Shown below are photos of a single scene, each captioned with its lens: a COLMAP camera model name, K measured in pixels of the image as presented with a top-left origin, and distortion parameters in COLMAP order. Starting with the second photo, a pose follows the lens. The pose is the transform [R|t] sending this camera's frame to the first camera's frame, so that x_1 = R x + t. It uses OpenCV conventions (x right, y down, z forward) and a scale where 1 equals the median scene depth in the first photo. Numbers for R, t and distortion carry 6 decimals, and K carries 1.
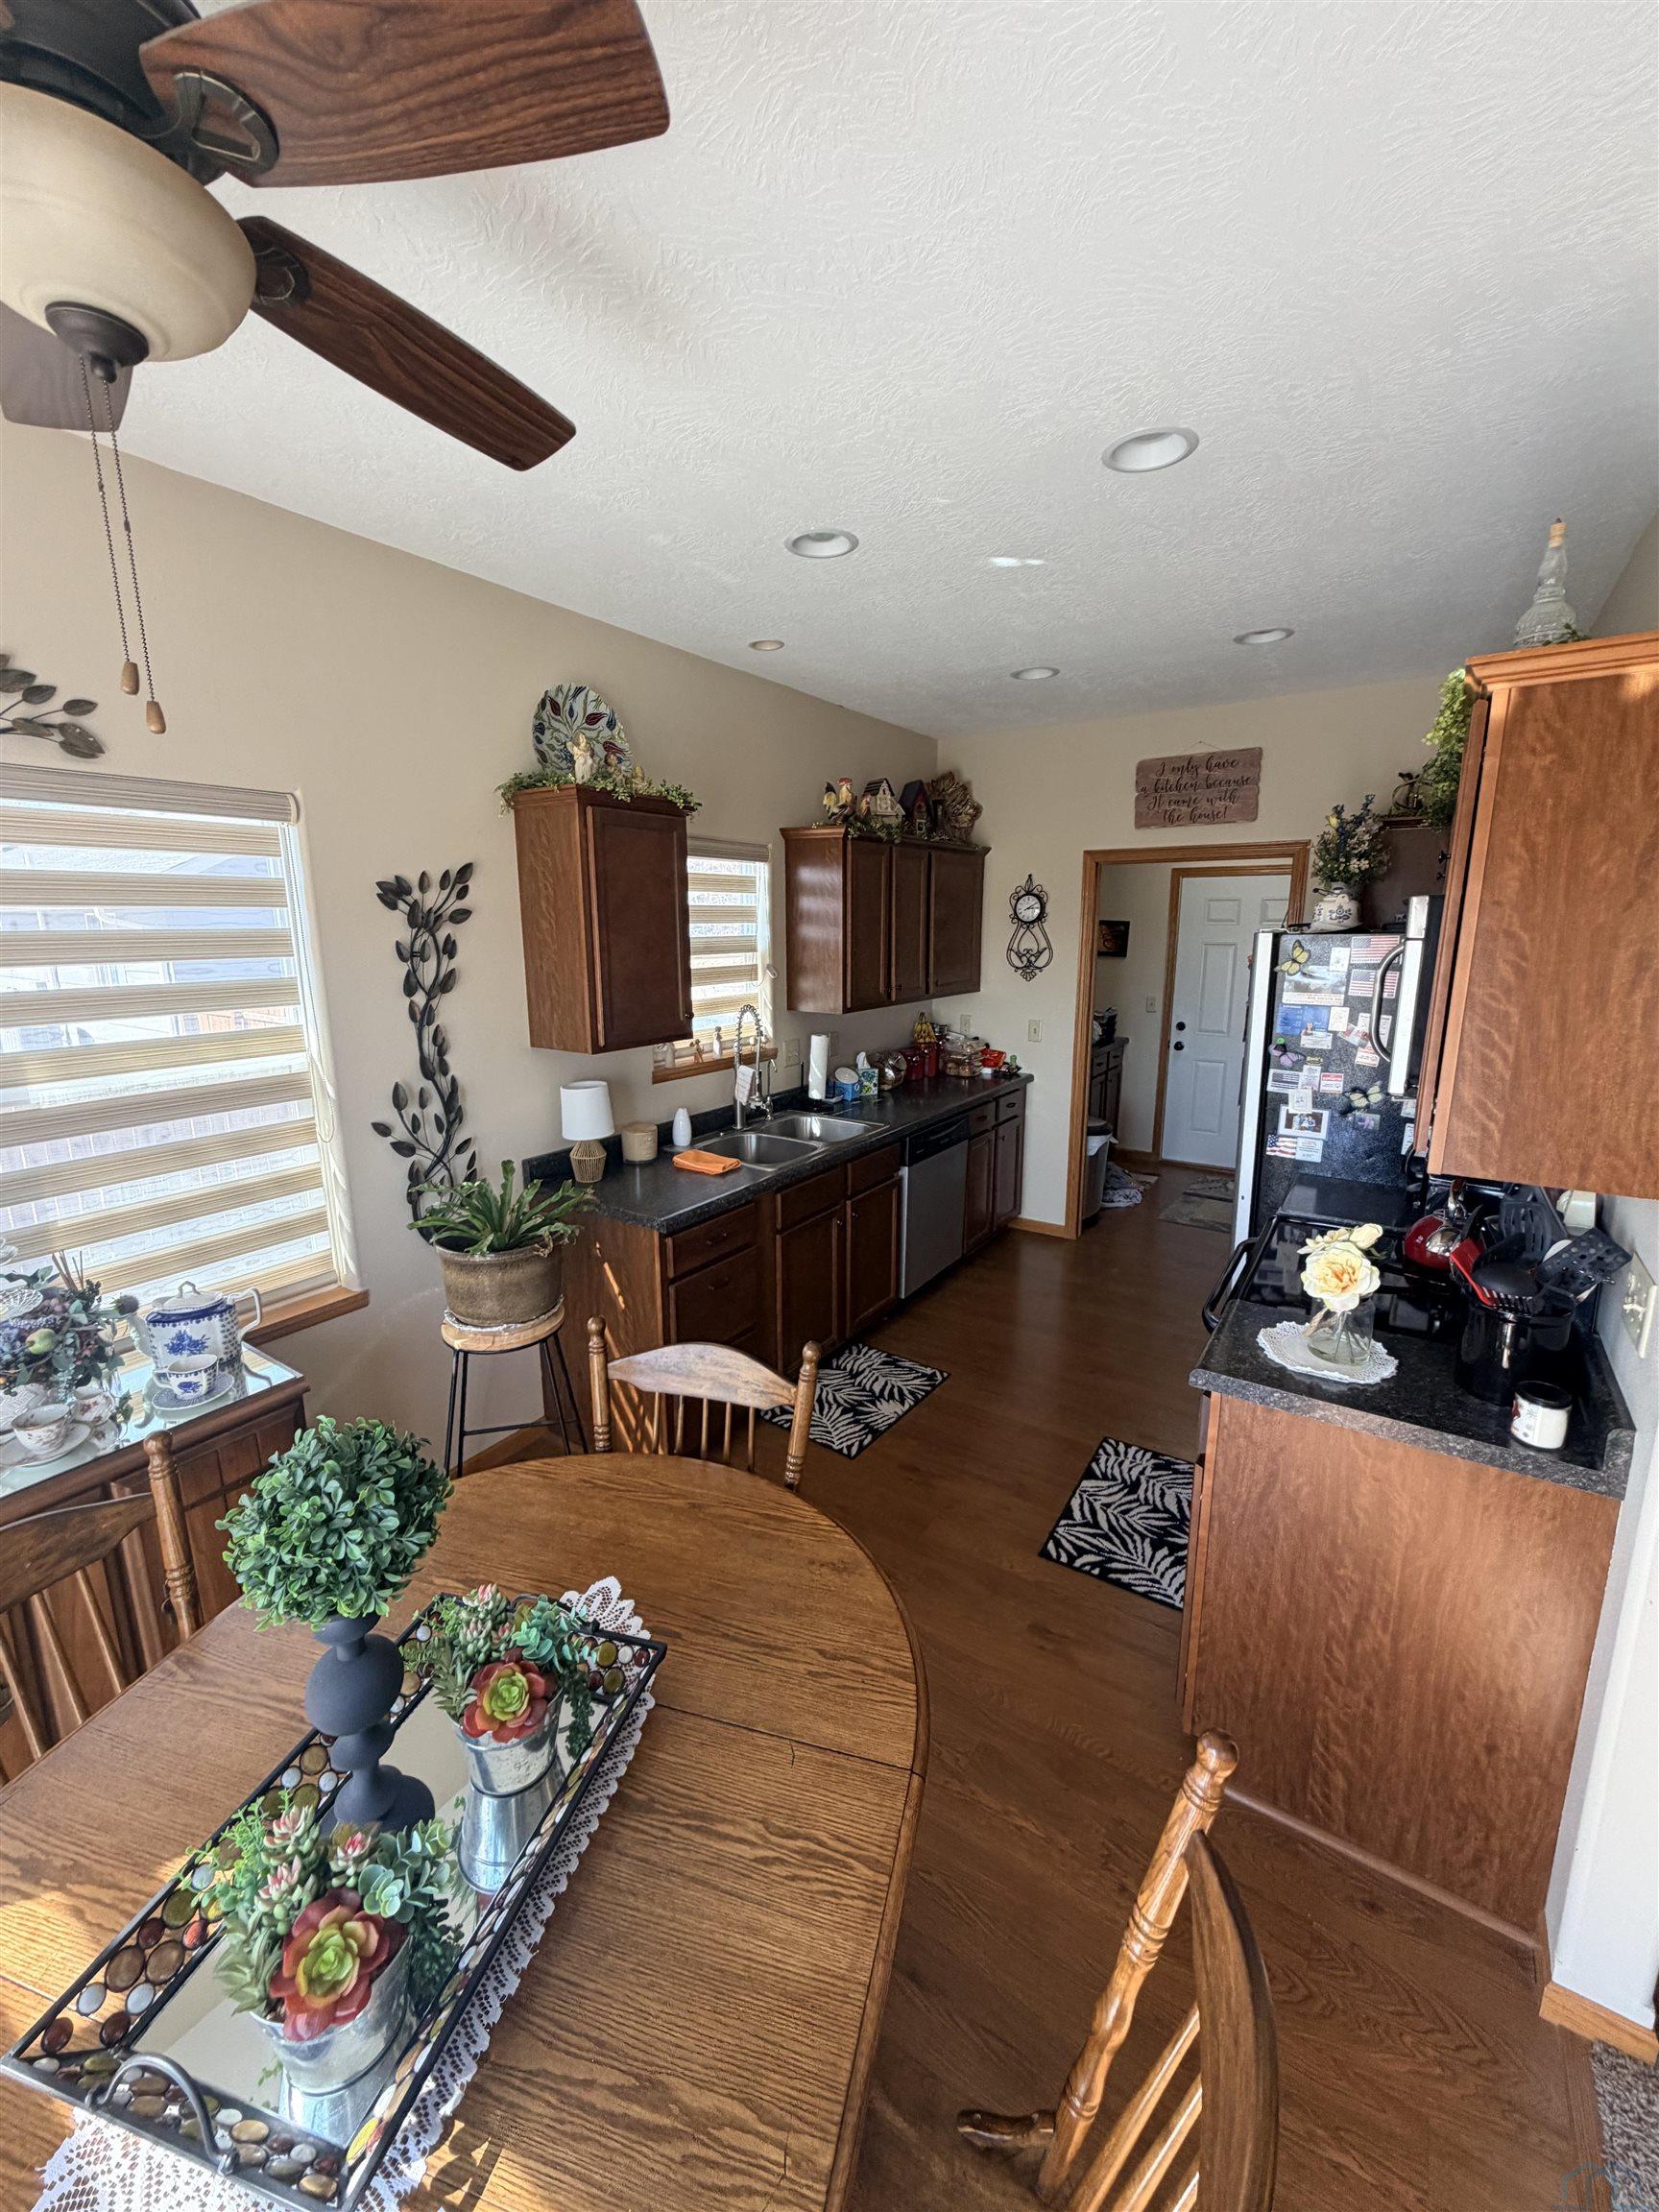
lens RADIAL K [[879.7, 0, 824.1], [0, 879.7, 1102.9], [0, 0, 1]] dist [0.002915, -0.000928]
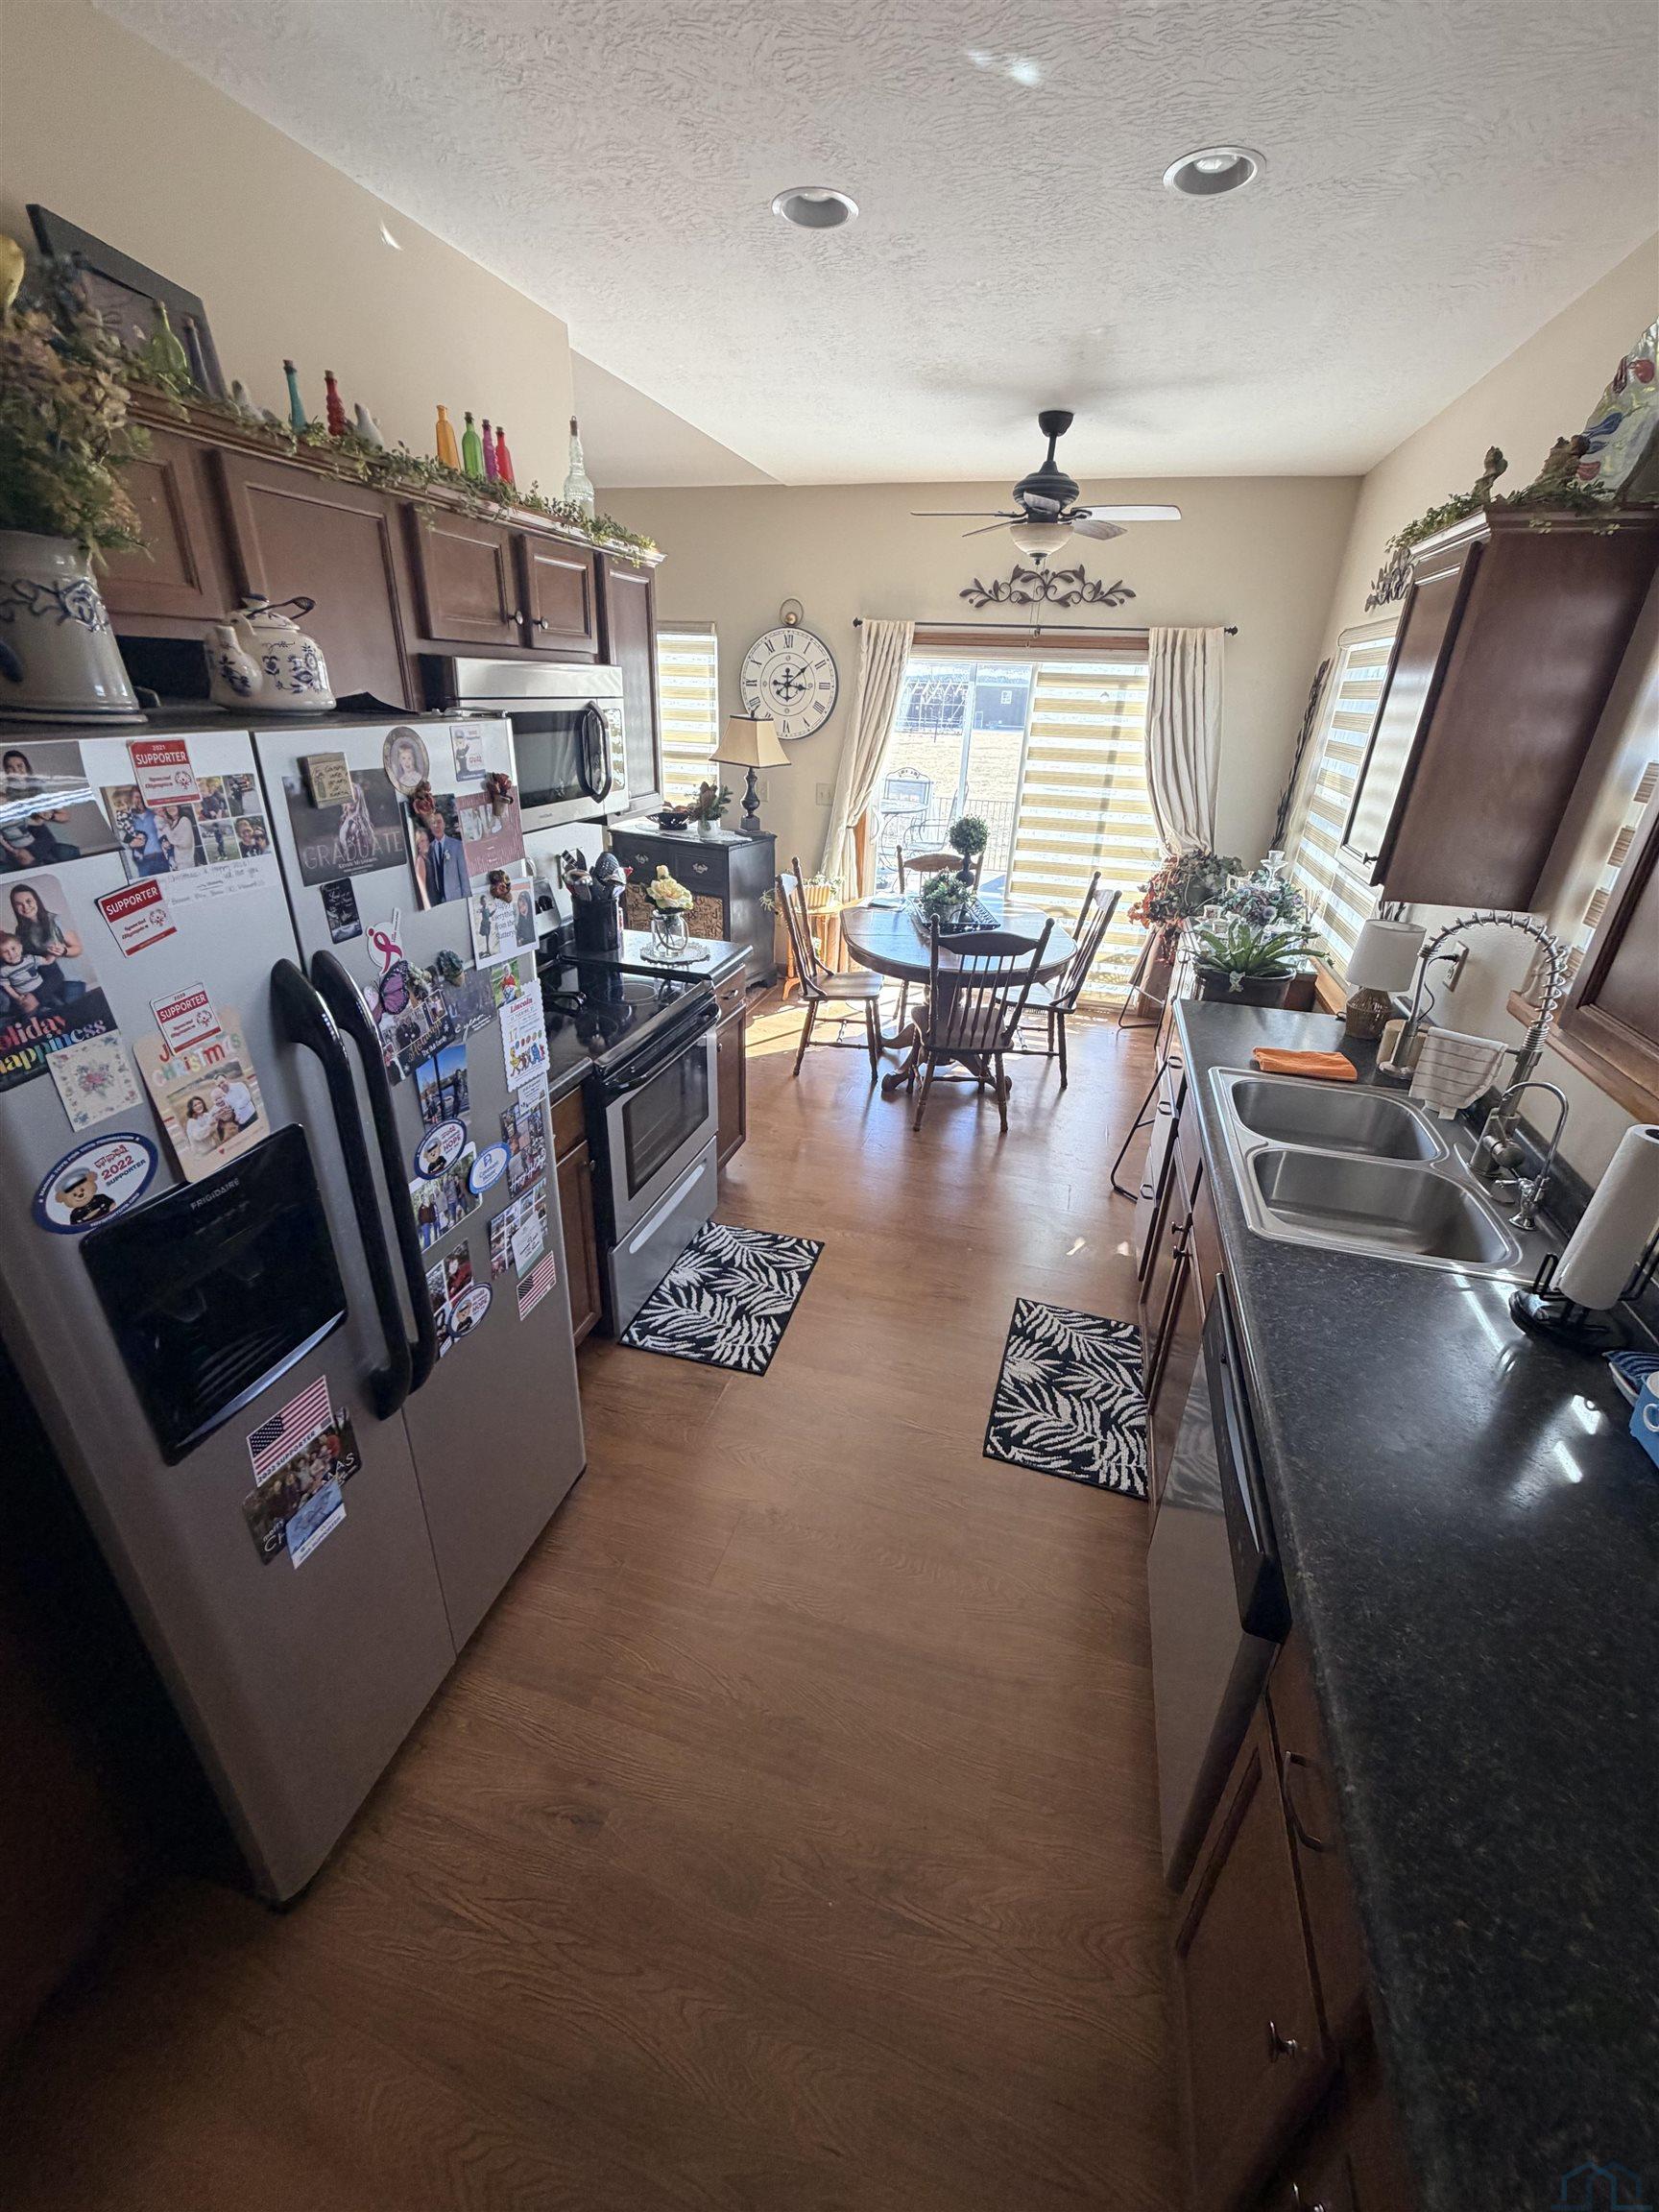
lens RADIAL K [[879.7, 0, 823.8], [0, 879.7, 1096.7], [0, 0, 1]] dist [0.002915, -0.000928]
pose [[-0.952367, 0.104849, -0.286364, 0.483546], [-0.090650, 0.799256, 0.594115, -0.325712], [0.291170, 0.591775, -0.751680, 1.513805]]
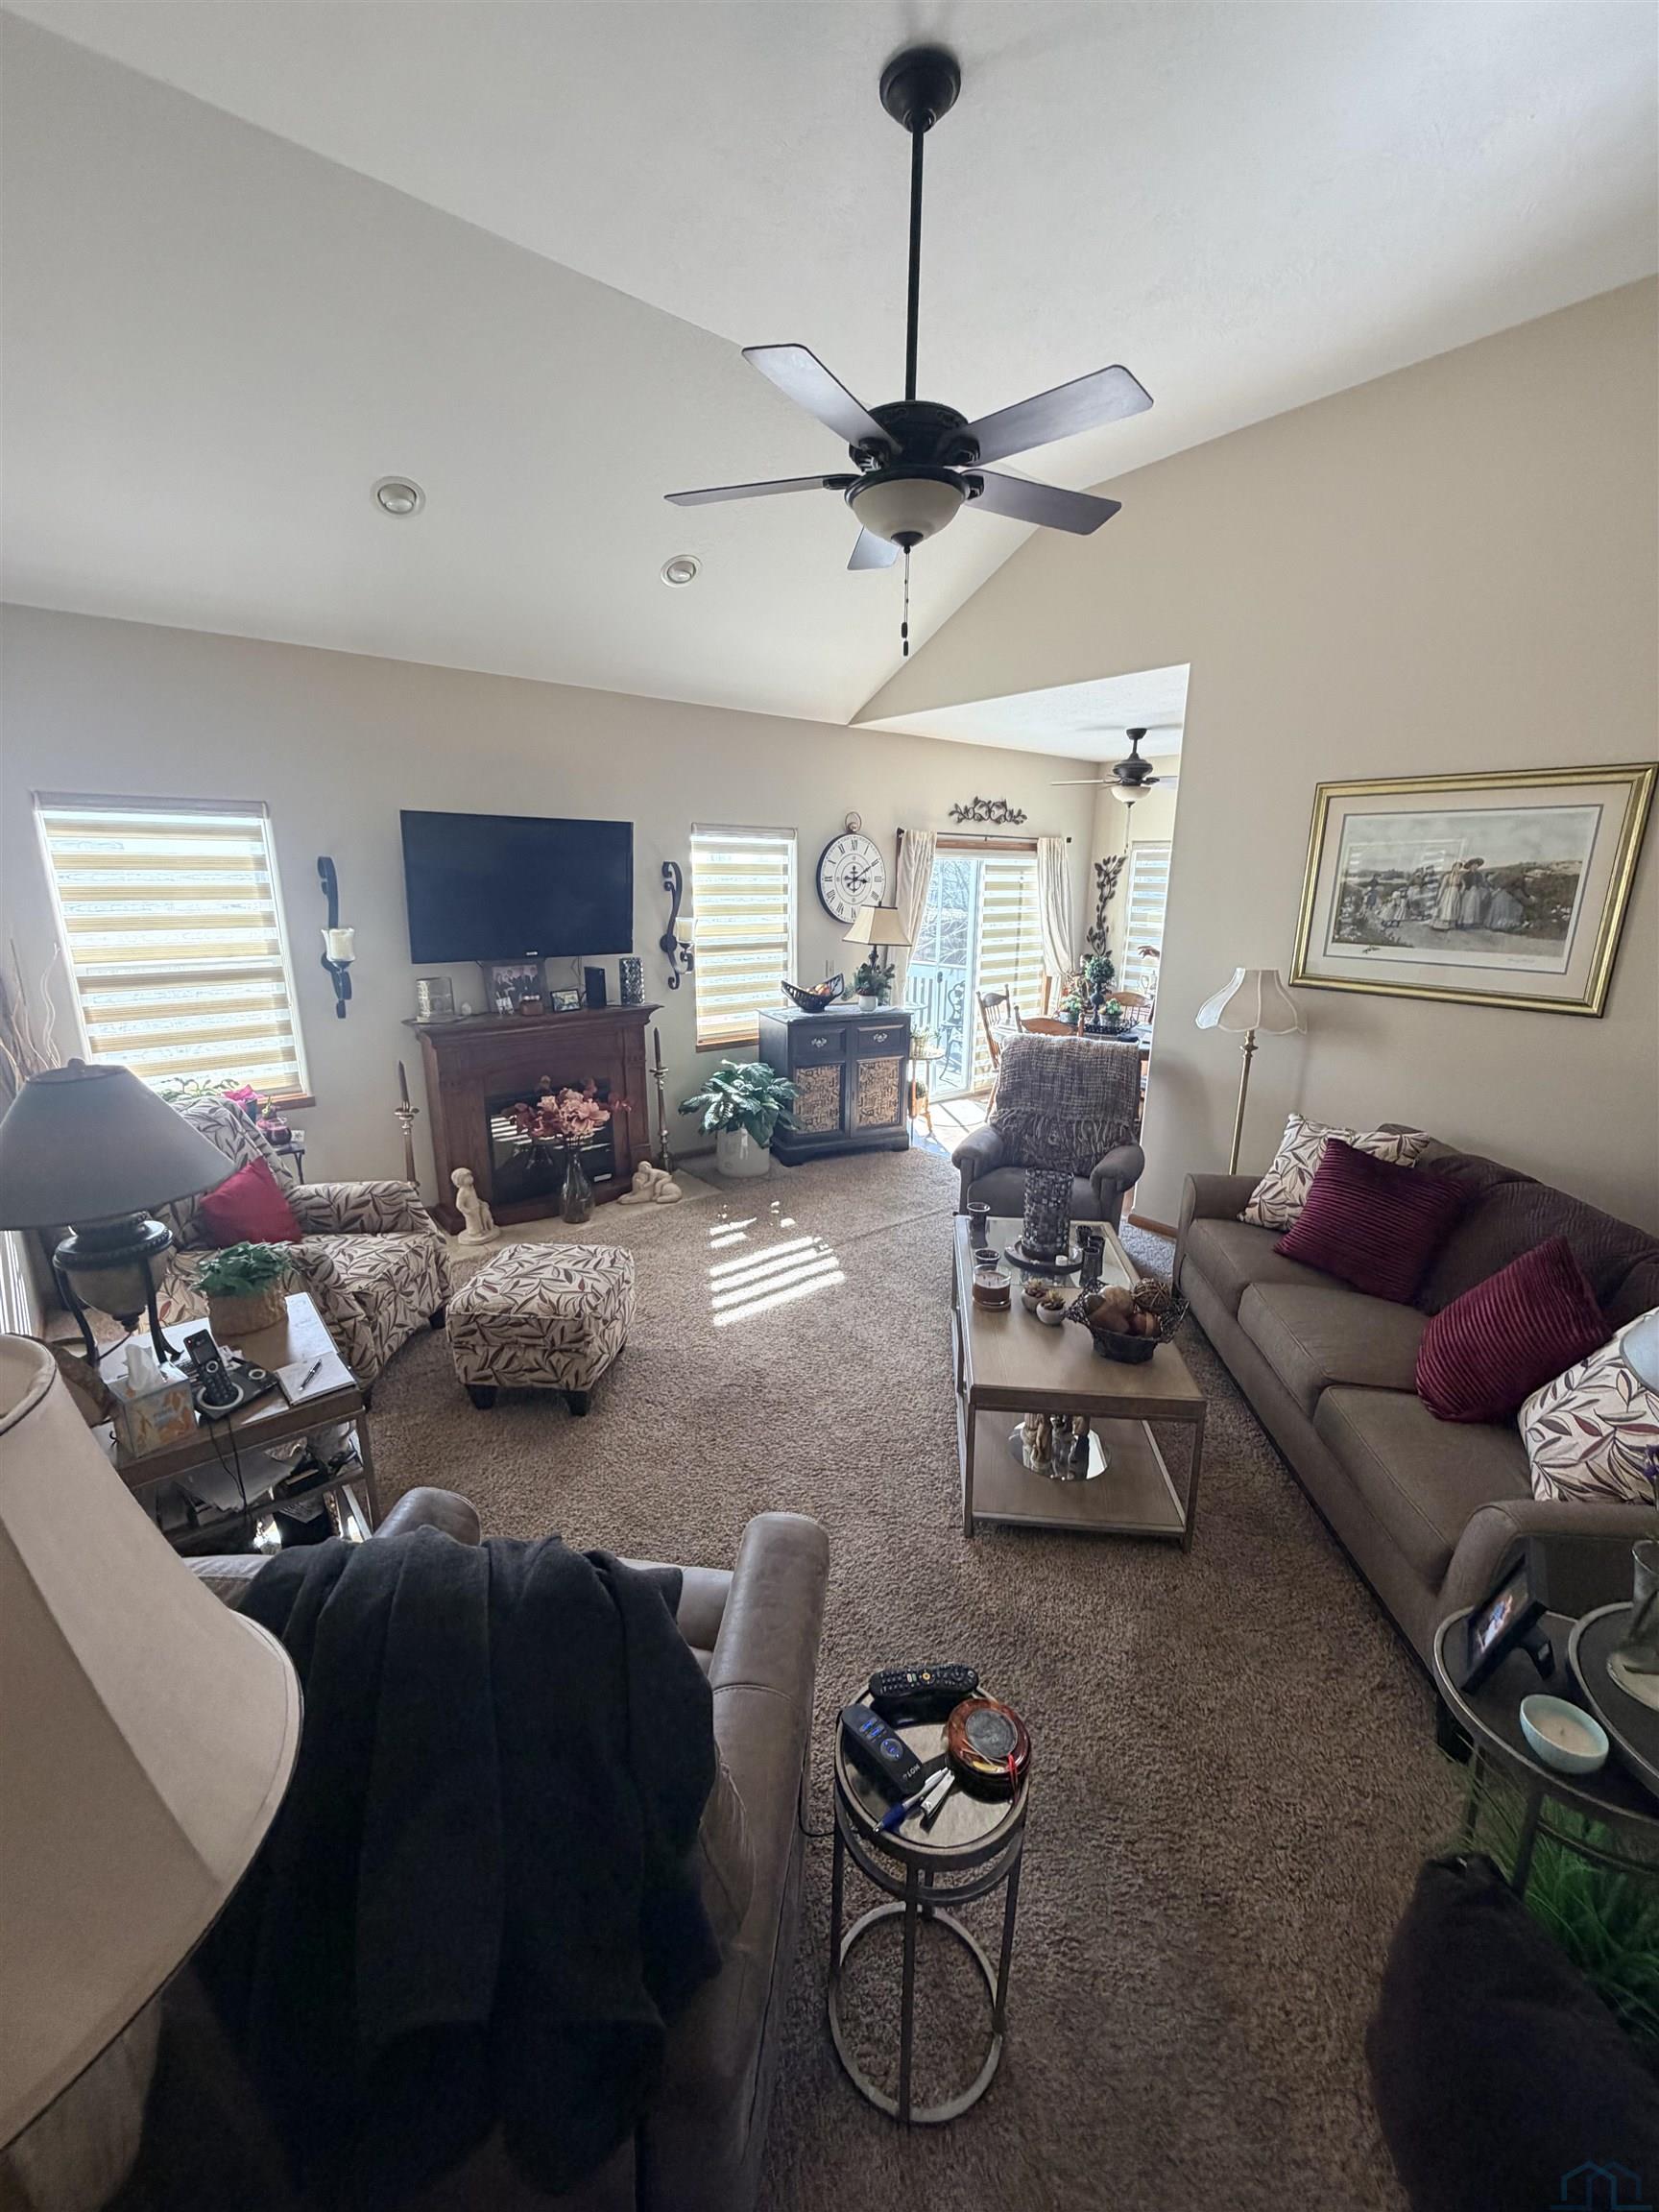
lens RADIAL K [[879.7, 0, 826.2], [0, 879.7, 1102.7], [0, 0, 1]] dist [0.002915, -0.000928]
pose [[-0.285276, 0.249176, -0.925488, 1.998140], [-0.204904, 0.927434, 0.312860, -0.083367], [0.936286, 0.278888, -0.213518, 0.233290]]
